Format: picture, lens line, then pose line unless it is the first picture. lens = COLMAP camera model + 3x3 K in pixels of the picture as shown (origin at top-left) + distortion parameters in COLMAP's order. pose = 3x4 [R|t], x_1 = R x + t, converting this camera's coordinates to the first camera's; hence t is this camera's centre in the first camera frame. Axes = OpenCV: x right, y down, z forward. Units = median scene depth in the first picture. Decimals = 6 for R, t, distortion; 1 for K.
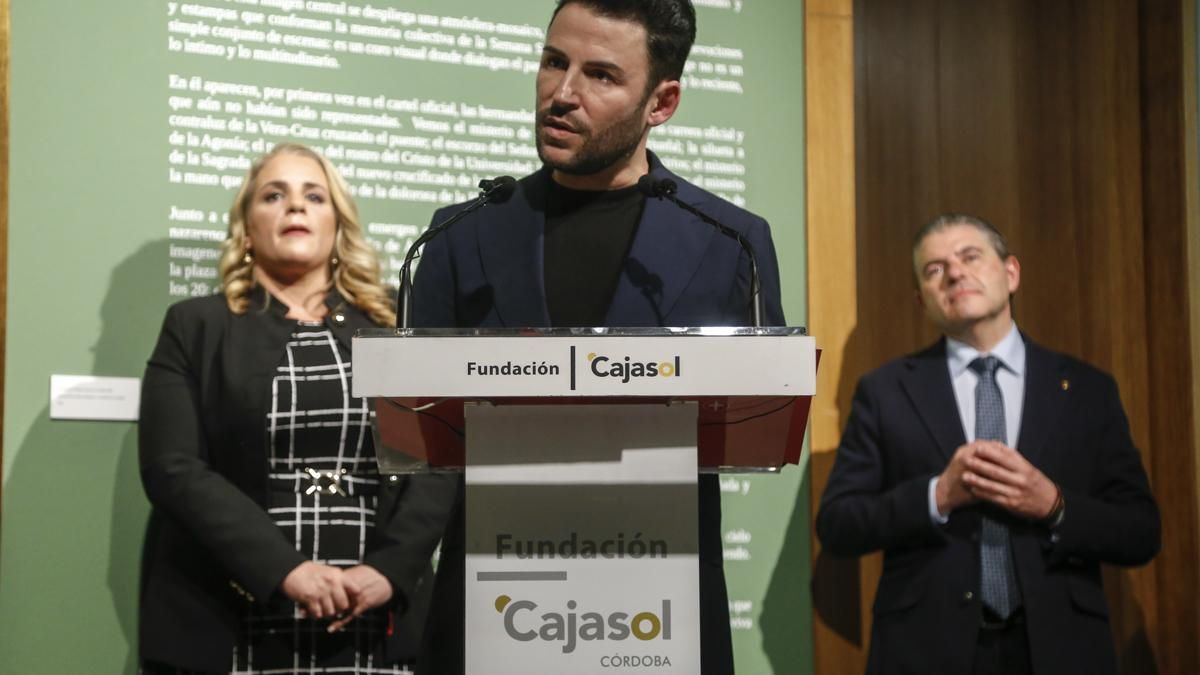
lens RADIAL K [[2478.1, 0, 576.5], [0, 2478.1, 359.9], [0, 0, 1]] dist [0.256453, 0.000000]
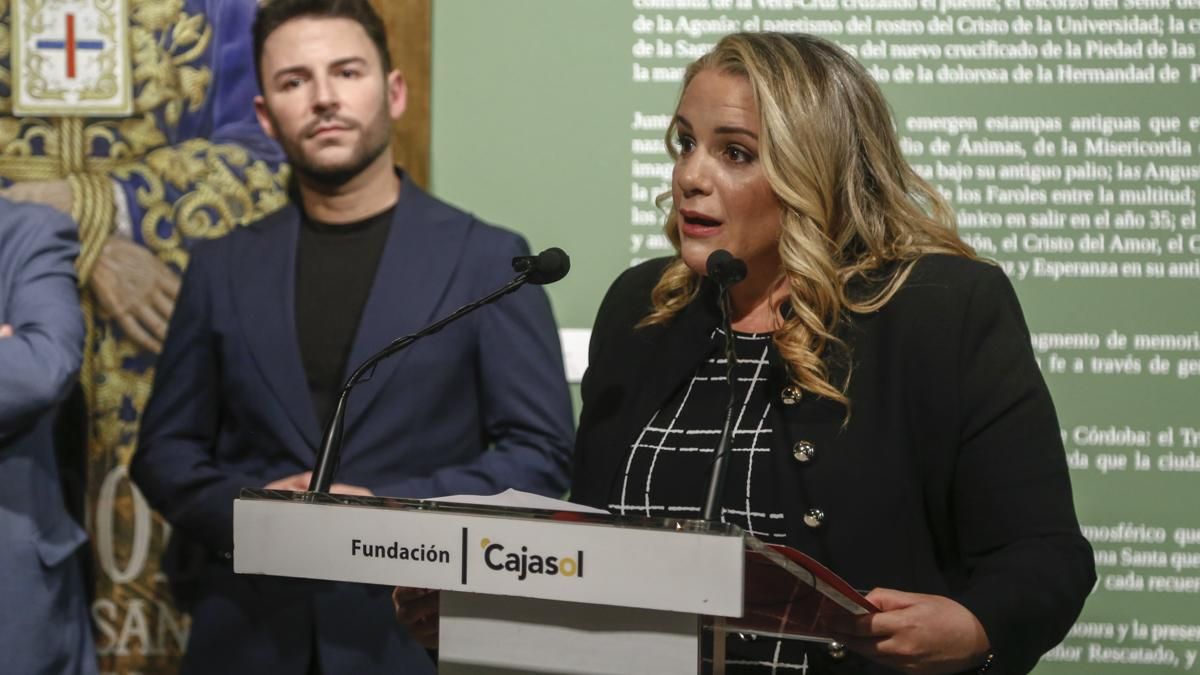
lens RADIAL K [[3259.5, 0, 637.5], [0, 3259.5, 302.2], [0, 0, 1]] dist [0.545759, 0.000000]
pose [[0.861563, 0.039063, -0.506146, 0.535194], [0.029393, 0.991524, 0.126555, -0.194272], [0.506800, -0.123912, 0.853112, 0.155153]]
